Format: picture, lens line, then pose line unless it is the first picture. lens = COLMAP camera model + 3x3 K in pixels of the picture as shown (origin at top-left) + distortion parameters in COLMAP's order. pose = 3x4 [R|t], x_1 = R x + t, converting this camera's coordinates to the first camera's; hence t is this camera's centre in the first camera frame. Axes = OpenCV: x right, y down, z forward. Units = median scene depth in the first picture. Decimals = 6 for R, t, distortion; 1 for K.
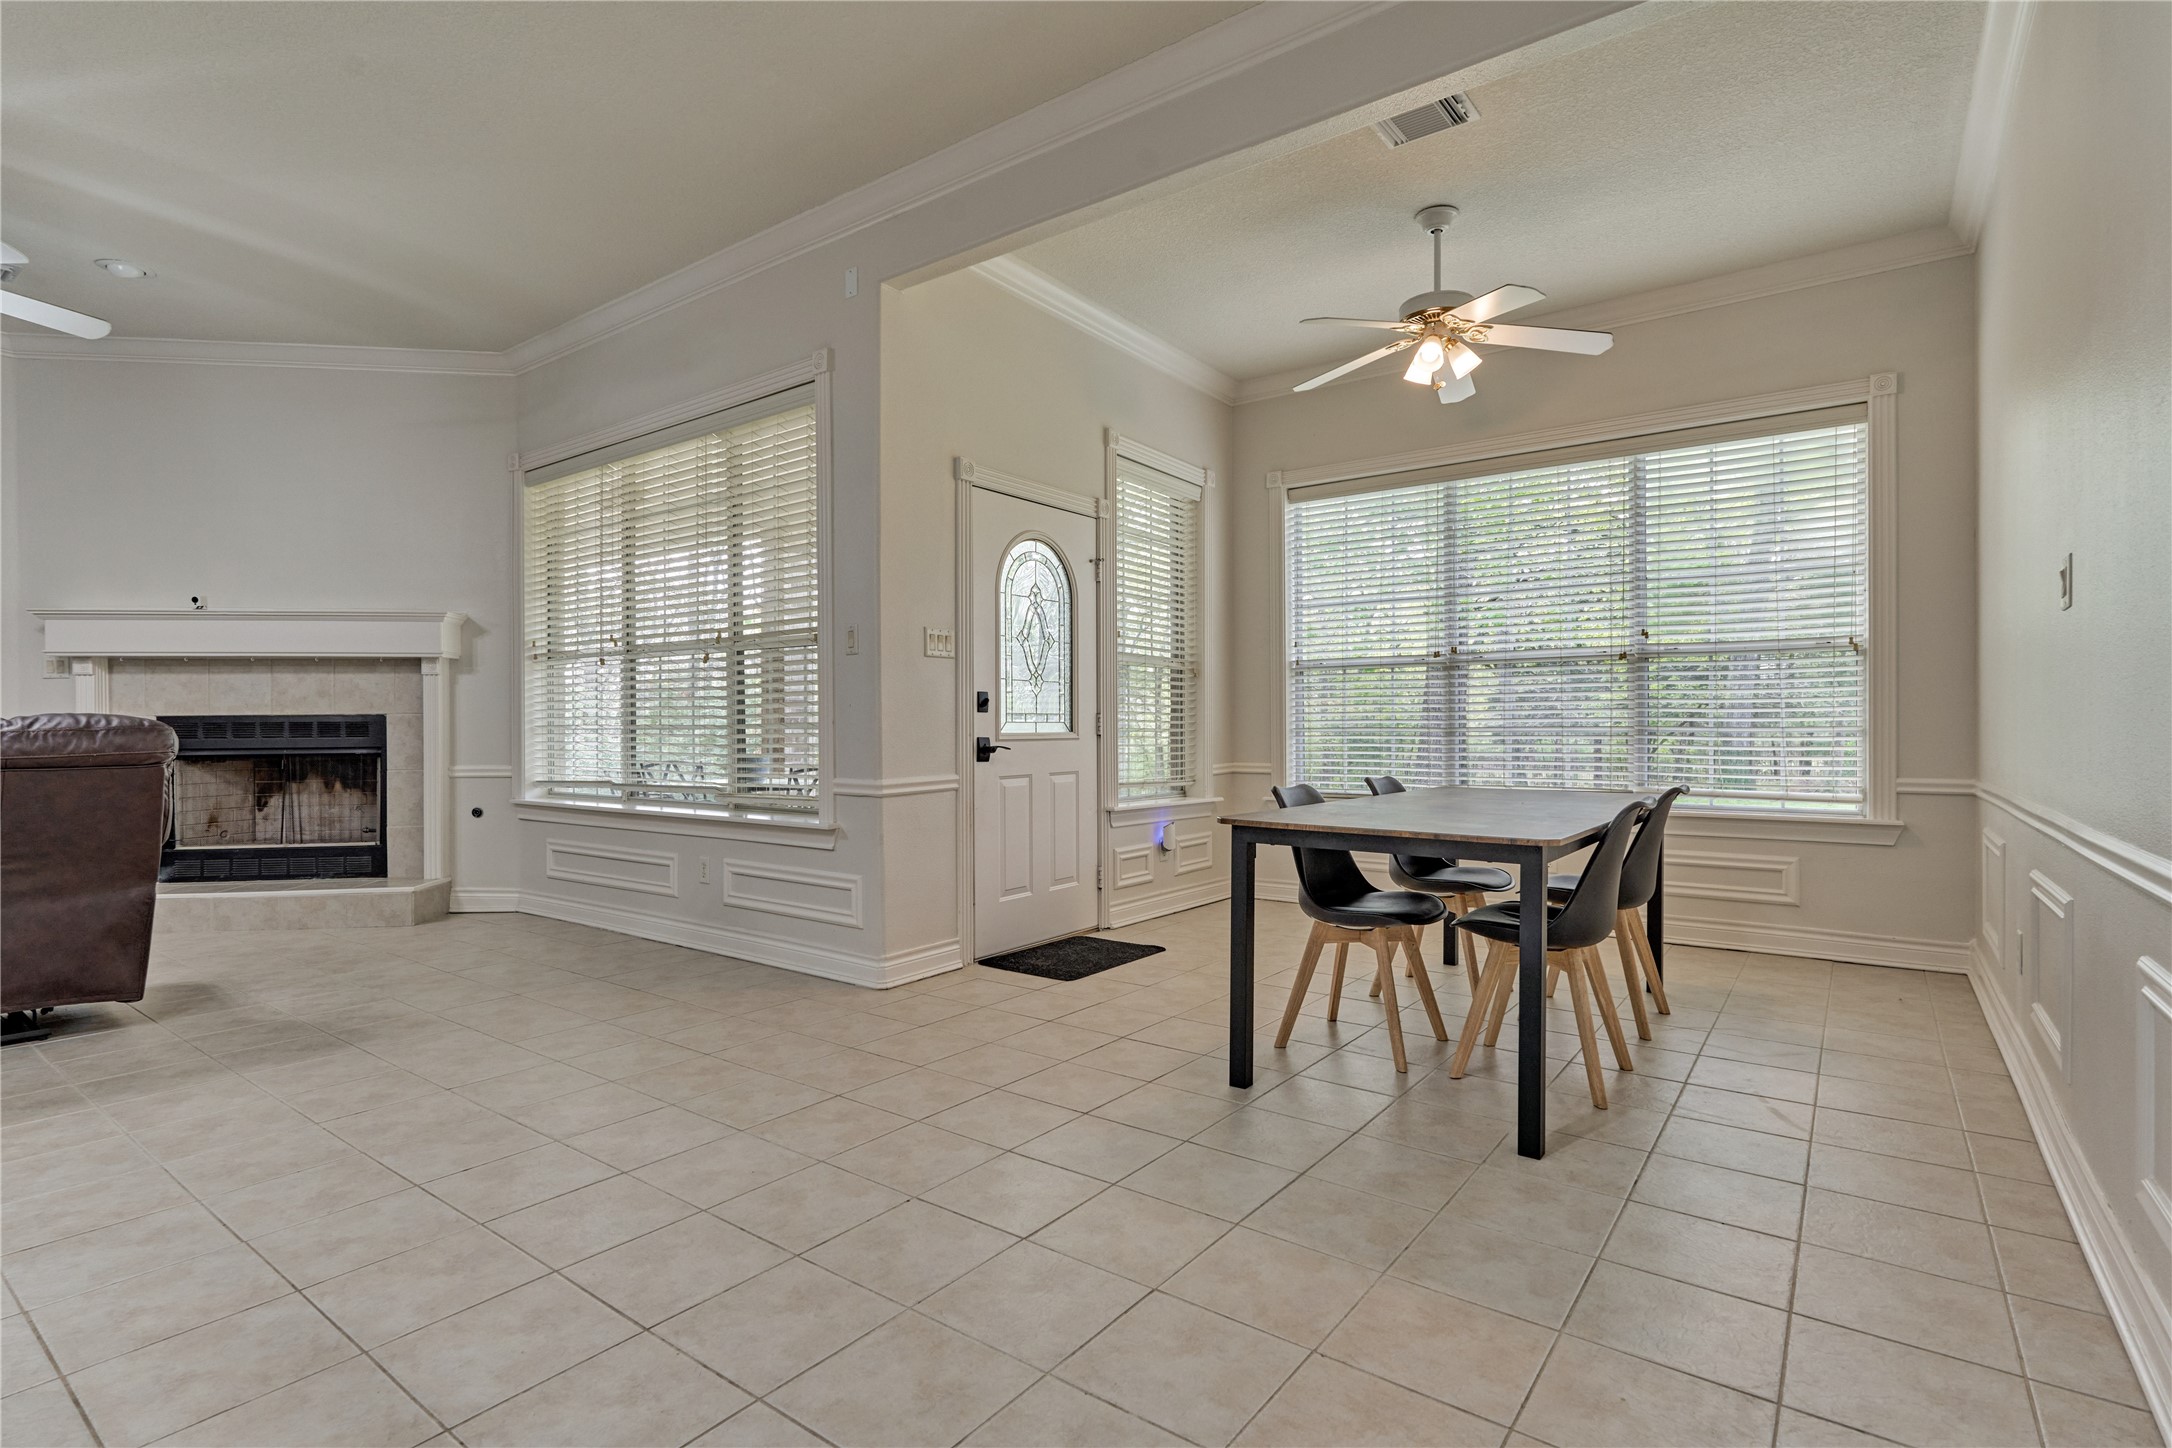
lens RADIAL K [[1044.8, 0, 1103.0], [0, 1044.8, 729.3], [0, 0, 1]] dist [0.000823, 0.000139]
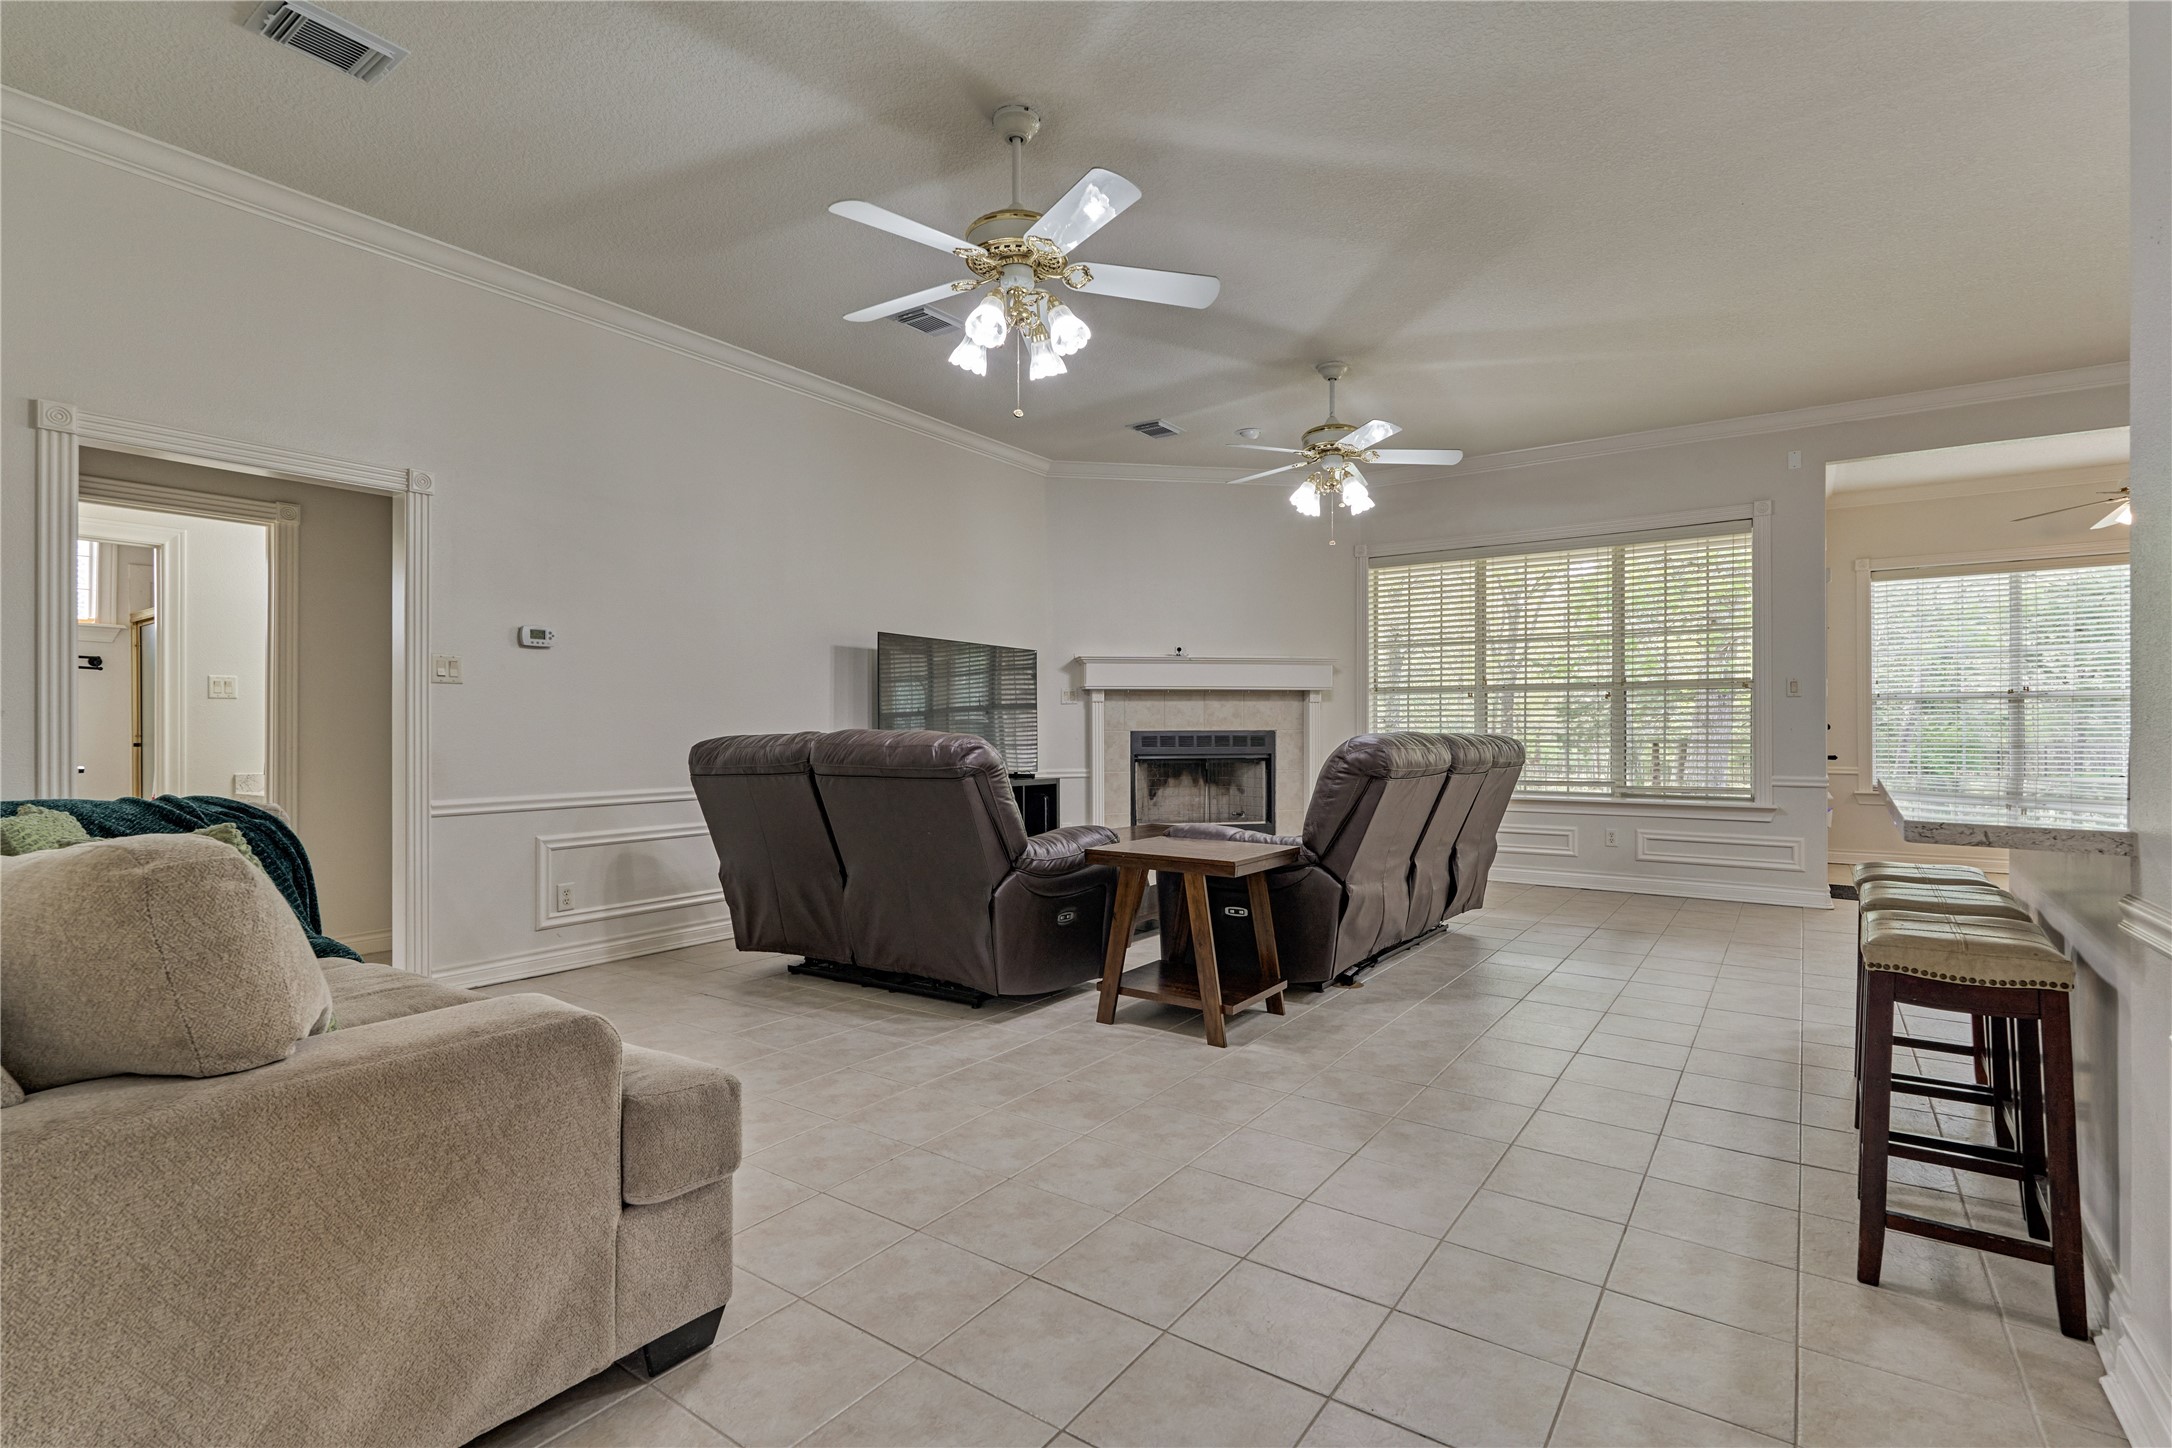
lens RADIAL K [[1044.8, 0, 1064.3], [0, 1044.8, 729.5], [0, 0, 1]] dist [0.000823, 0.000139]
pose [[0.999306, 0.003712, 0.037068, -1.069229], [-0.003560, 0.999985, -0.004153, -0.009127], [-0.037083, 0.004018, 0.999304, -0.405775]]
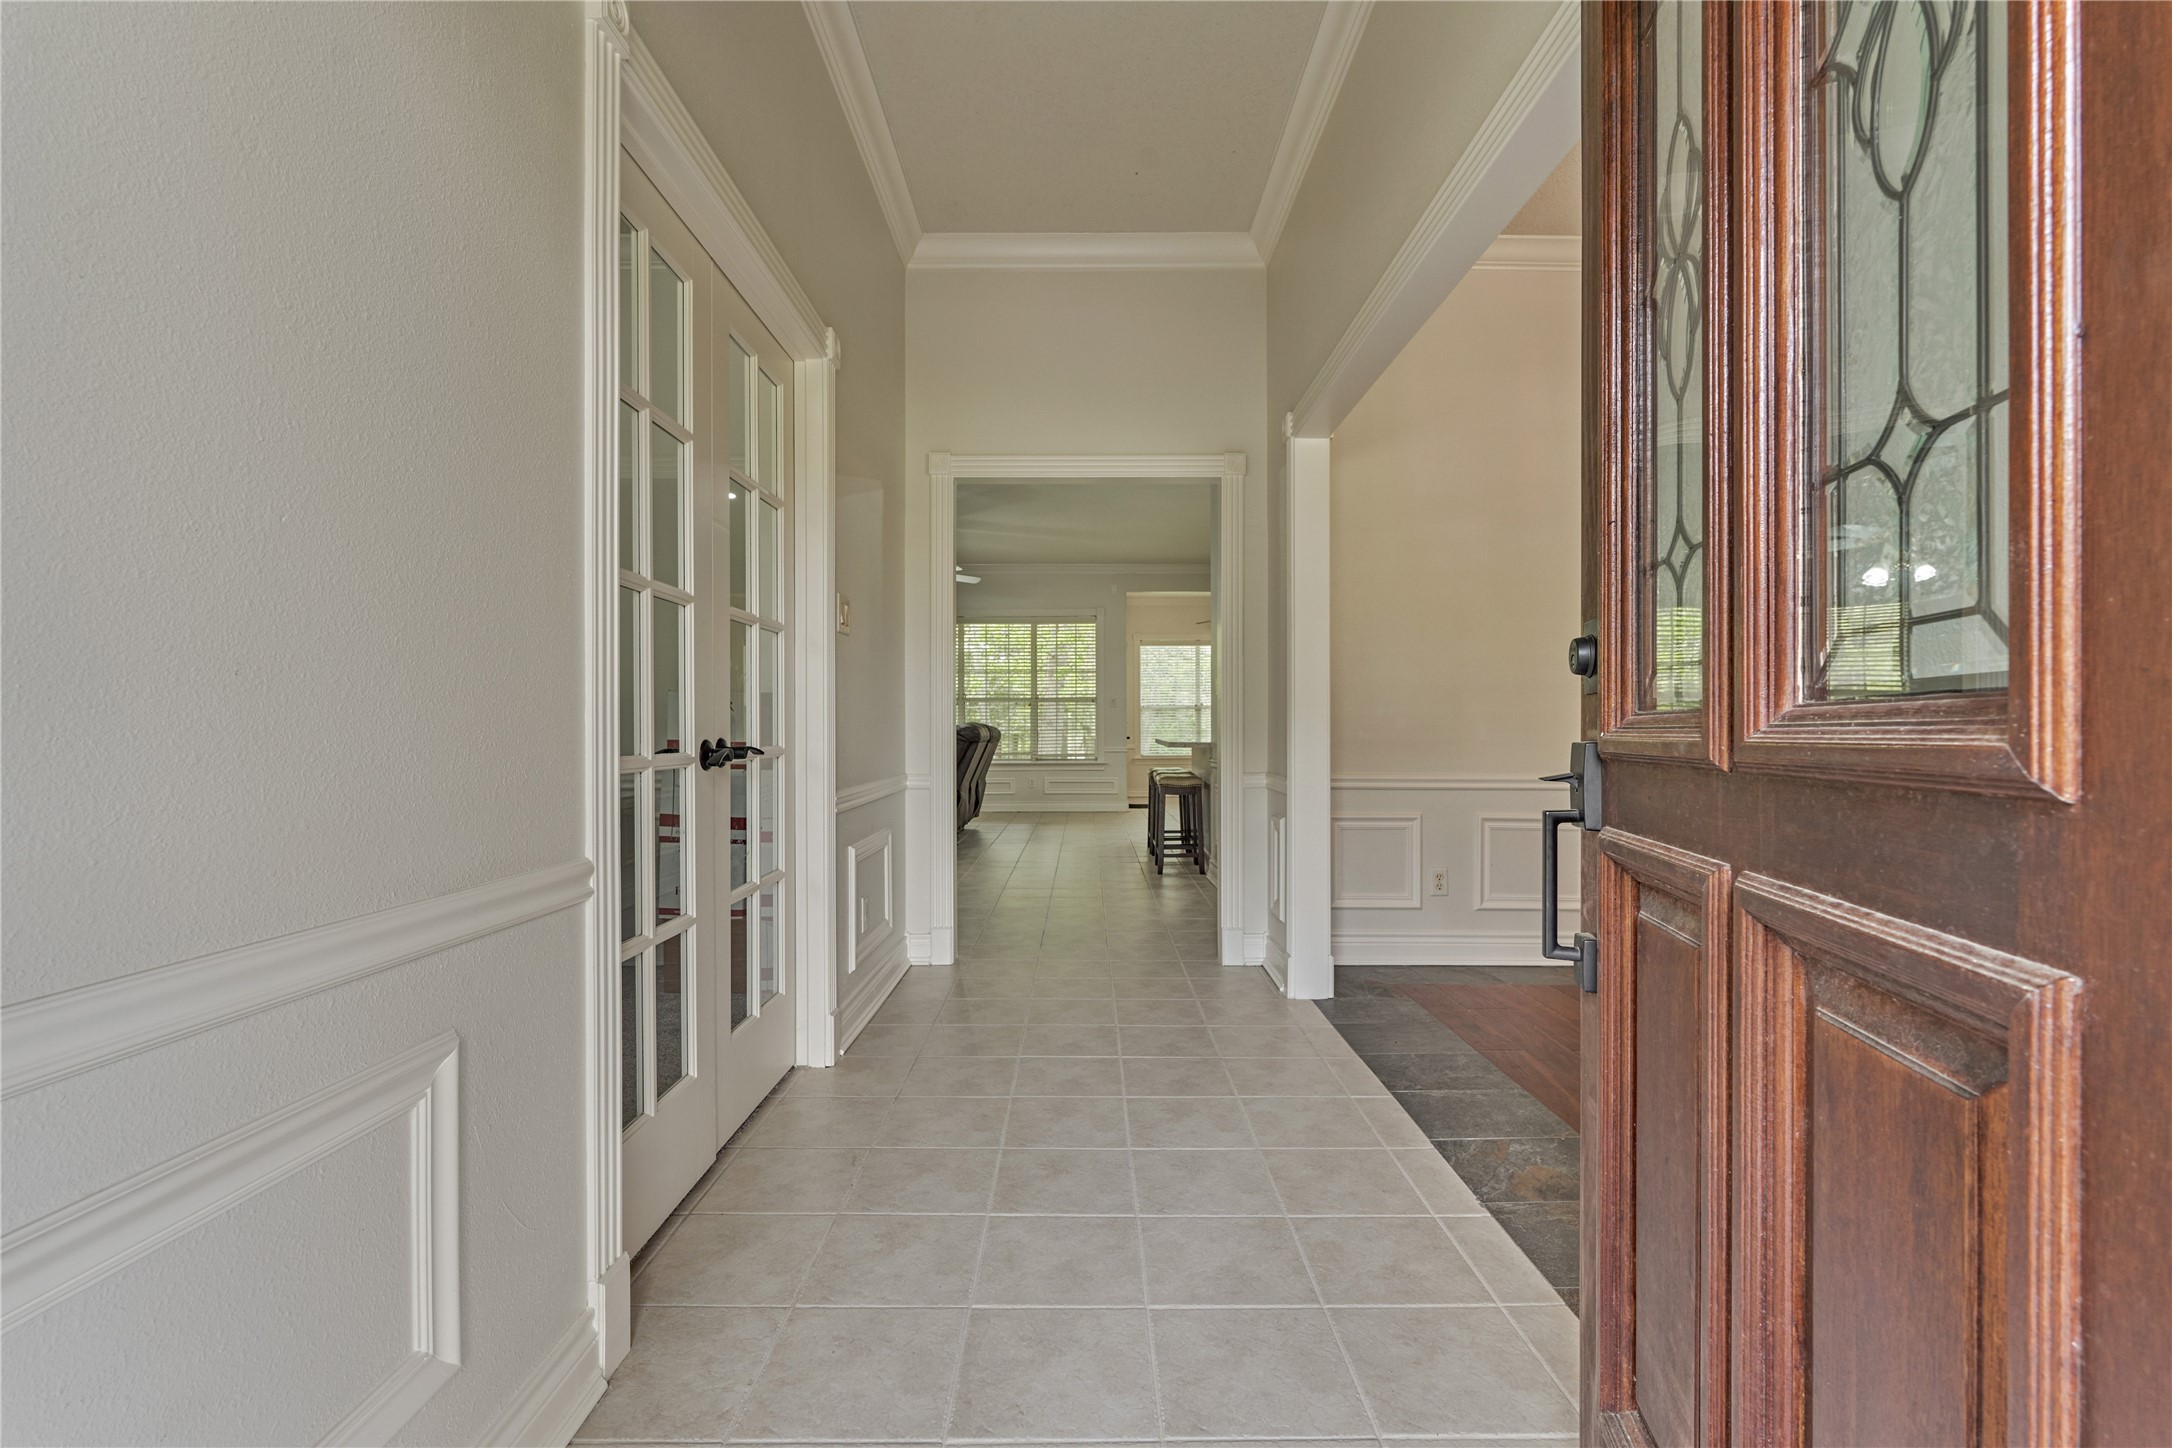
lens RADIAL K [[961.8, 0, 1083.2], [0, 961.8, 734.2], [0, 0, 1]] dist [0.011048, 0.000429]
pose [[0.795290, -0.002535, 0.606223, -1.588022], [0.004373, 0.999989, -0.001556, 0.011104], [-0.606213, 0.003888, 0.795293, -0.957509]]
